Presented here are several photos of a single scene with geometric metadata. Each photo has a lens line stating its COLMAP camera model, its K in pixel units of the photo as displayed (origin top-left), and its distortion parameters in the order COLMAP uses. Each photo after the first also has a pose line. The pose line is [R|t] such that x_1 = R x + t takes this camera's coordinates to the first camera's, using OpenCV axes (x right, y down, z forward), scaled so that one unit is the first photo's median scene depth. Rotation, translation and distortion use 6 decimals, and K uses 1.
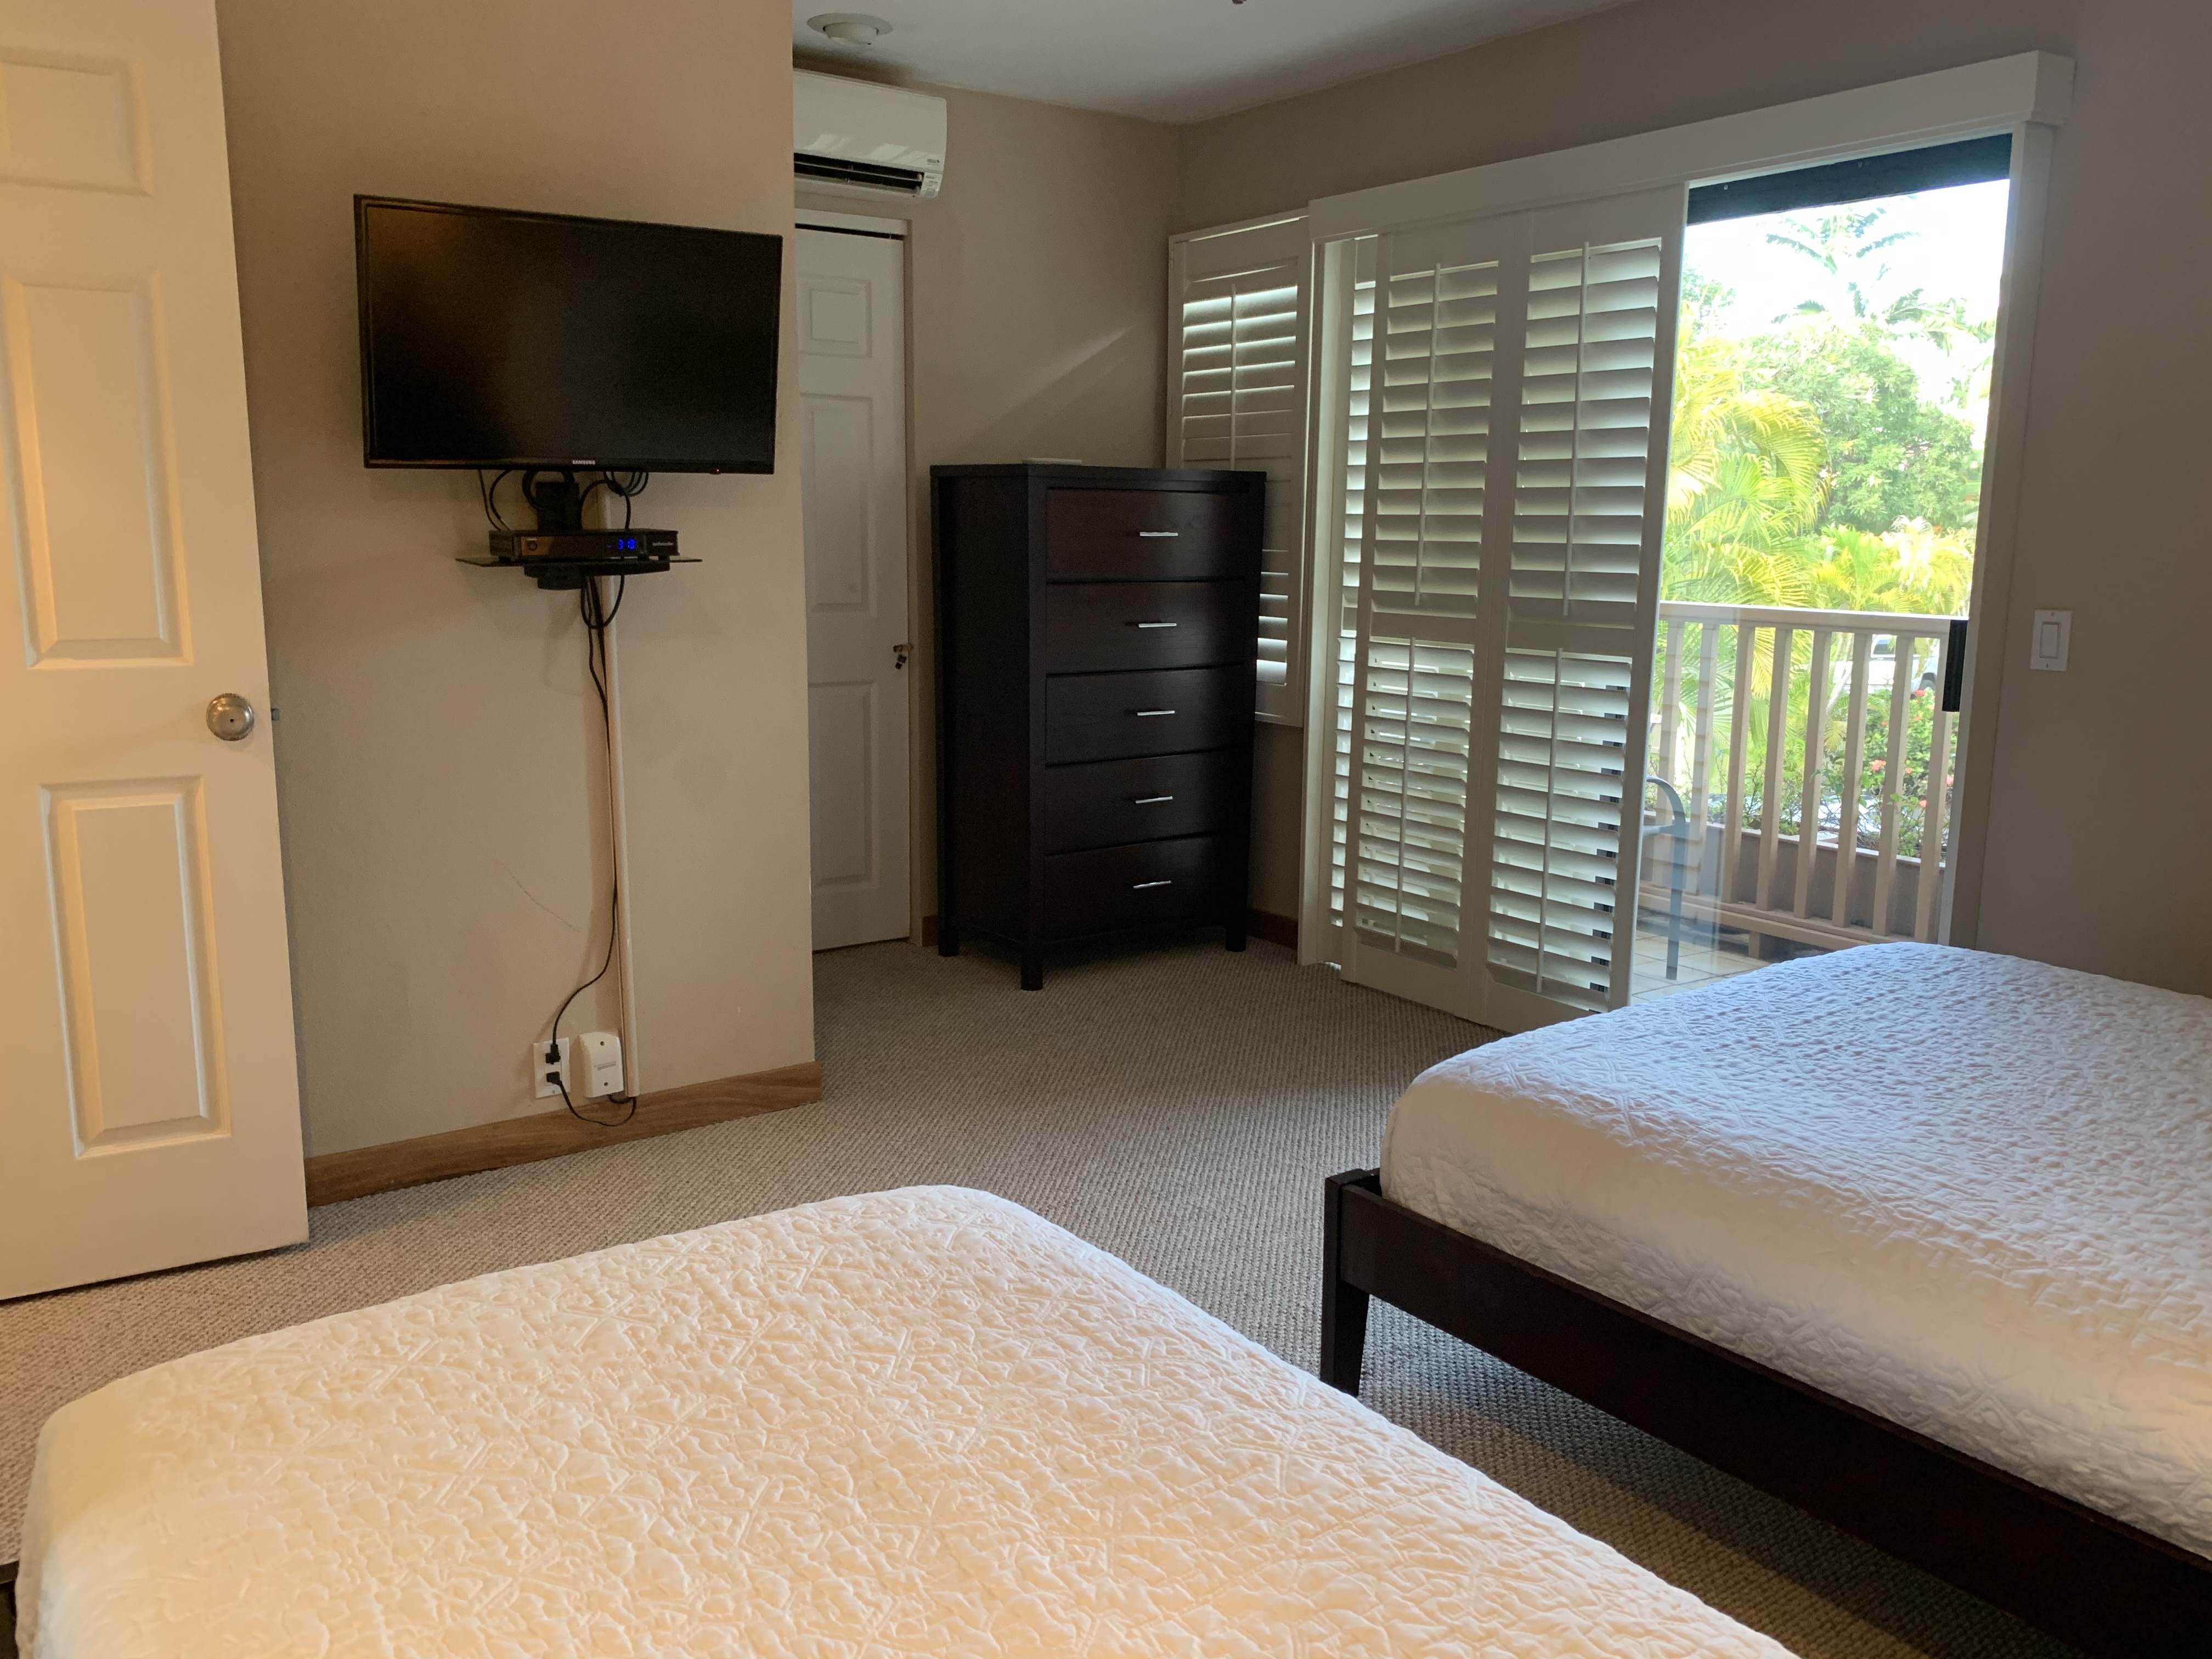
lens RADIAL K [[1659.5, 0, 1108.7], [0, 1659.5, 817.7], [0, 0, 1]] dist [0.094011, -0.148640]
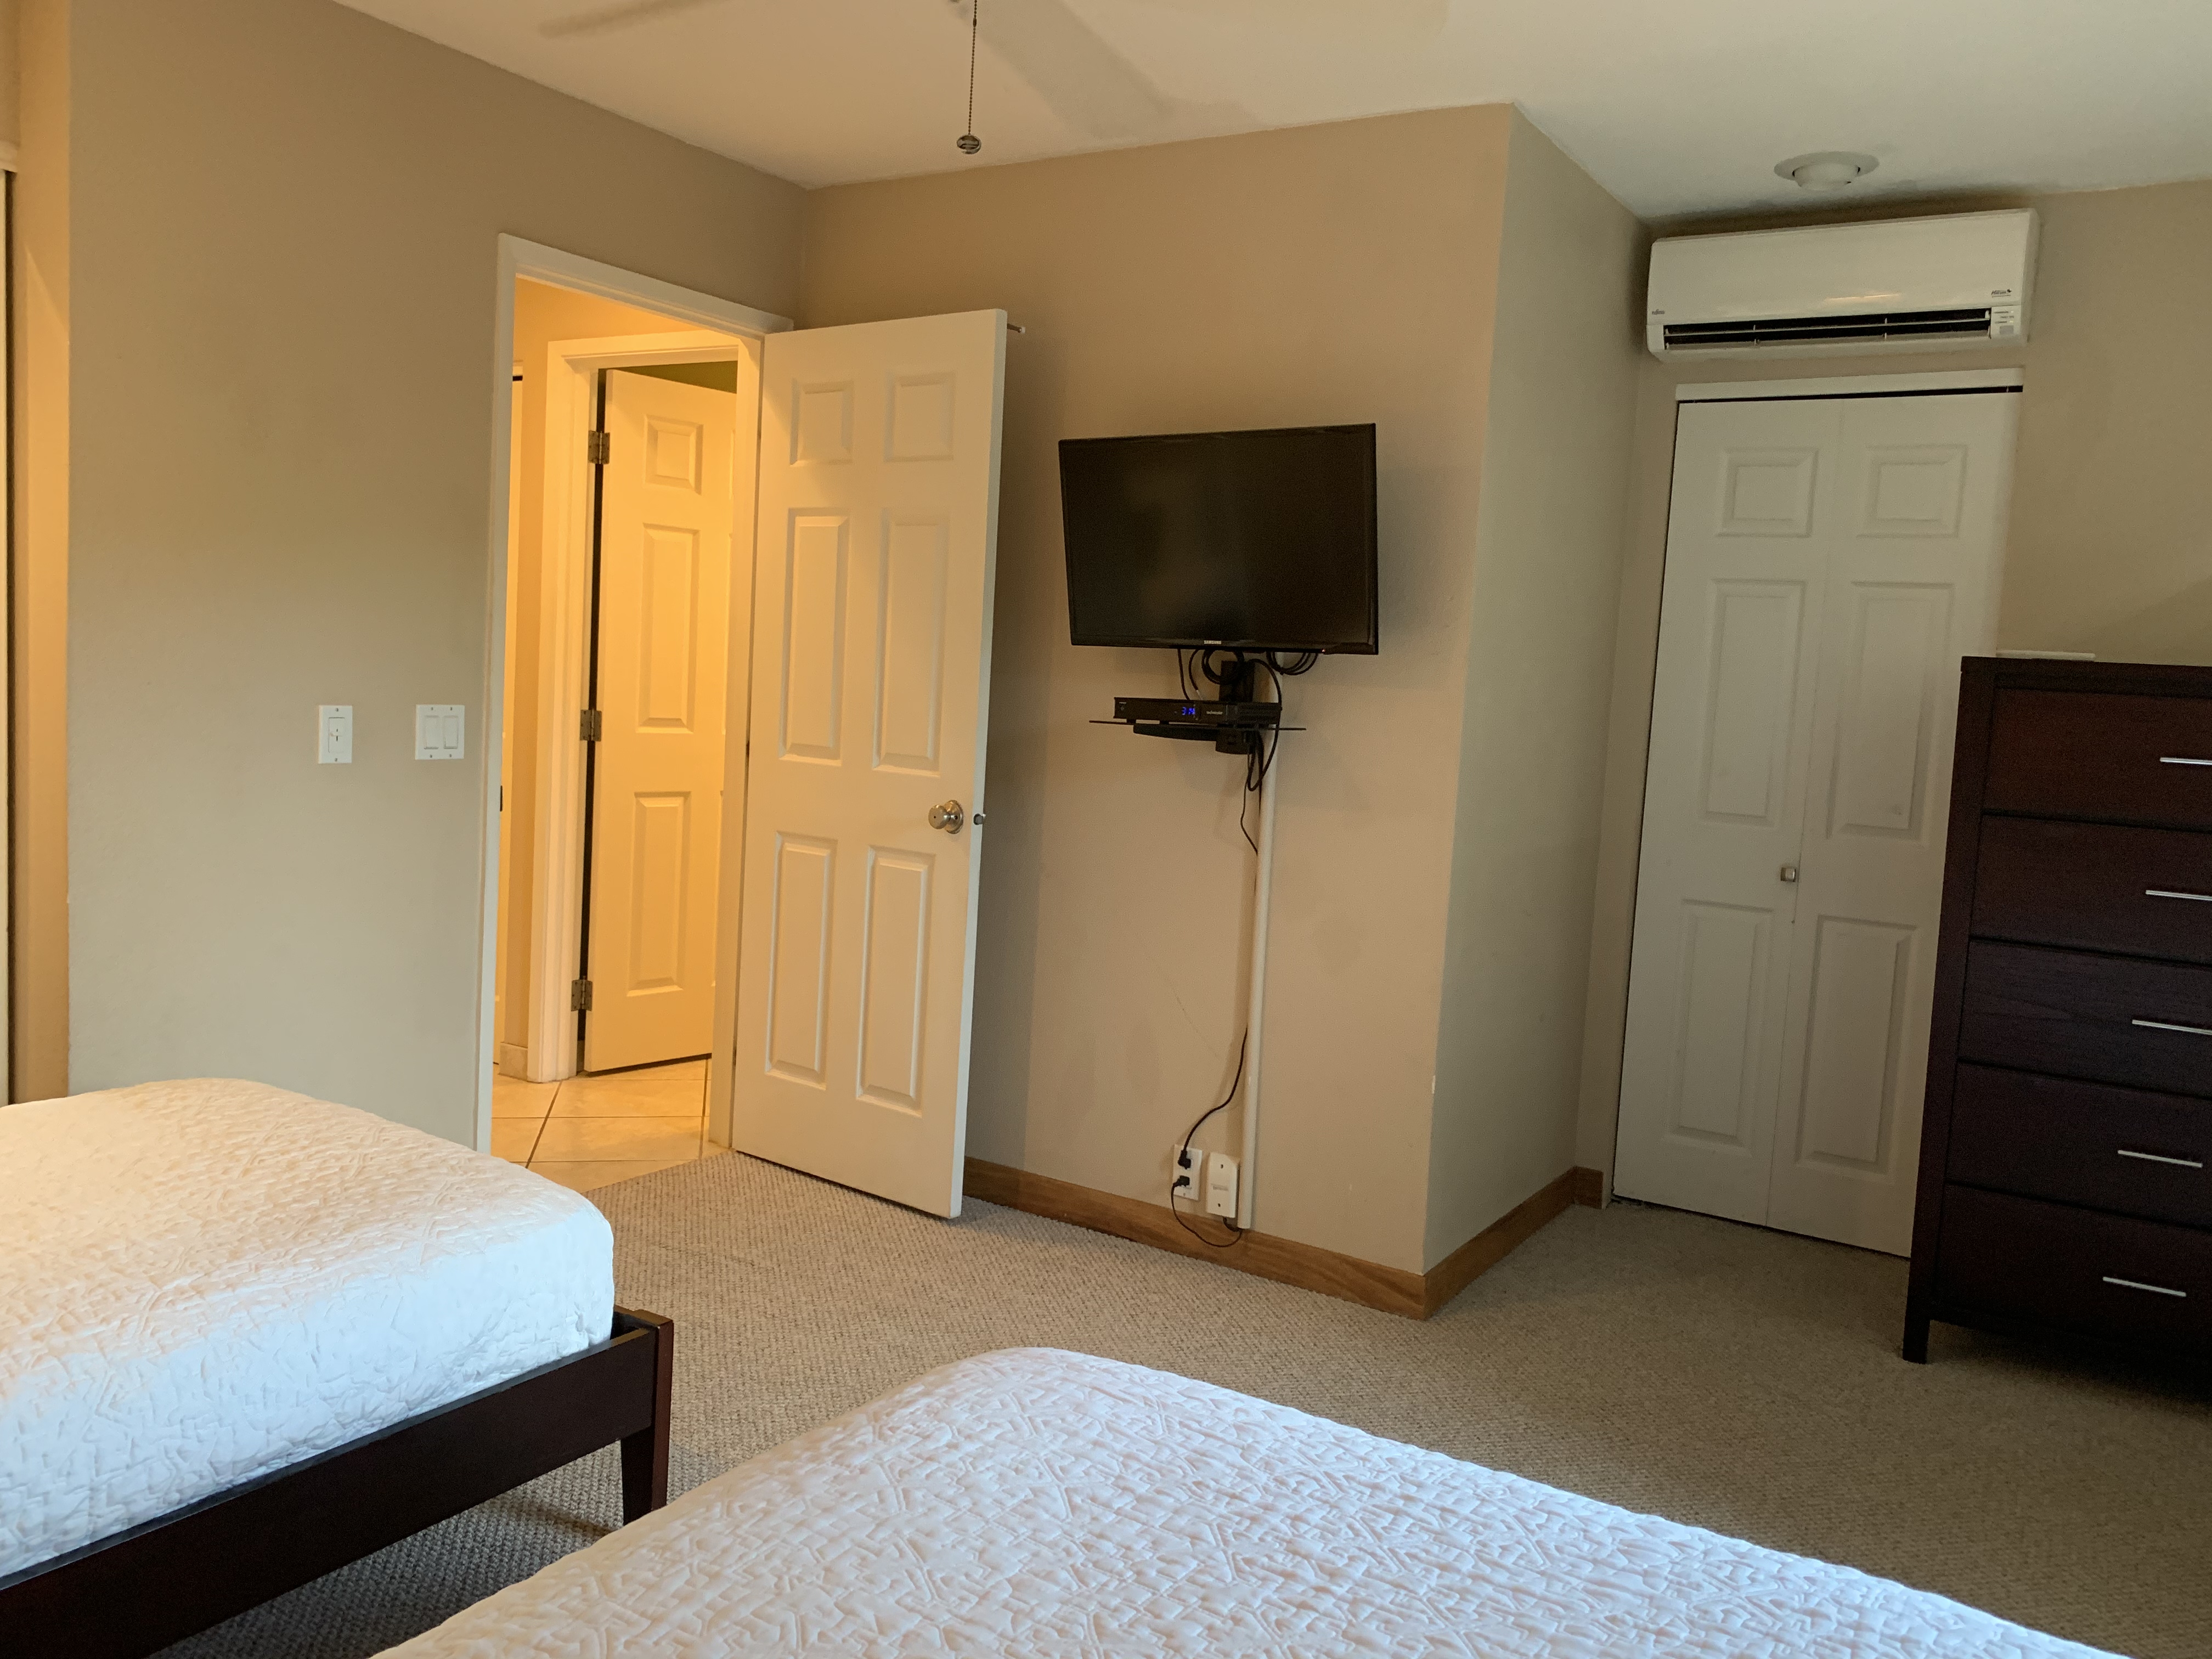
lens RADIAL K [[1659.5, 0, 1108.7], [0, 1659.5, 817.7], [0, 0, 1]] dist [0.094011, -0.148640]
pose [[0.387143, 0.093529, -0.917264, 0.697138], [-0.217864, 0.975950, 0.007561, -0.085605], [0.895911, 0.196912, 0.398208, 0.495702]]
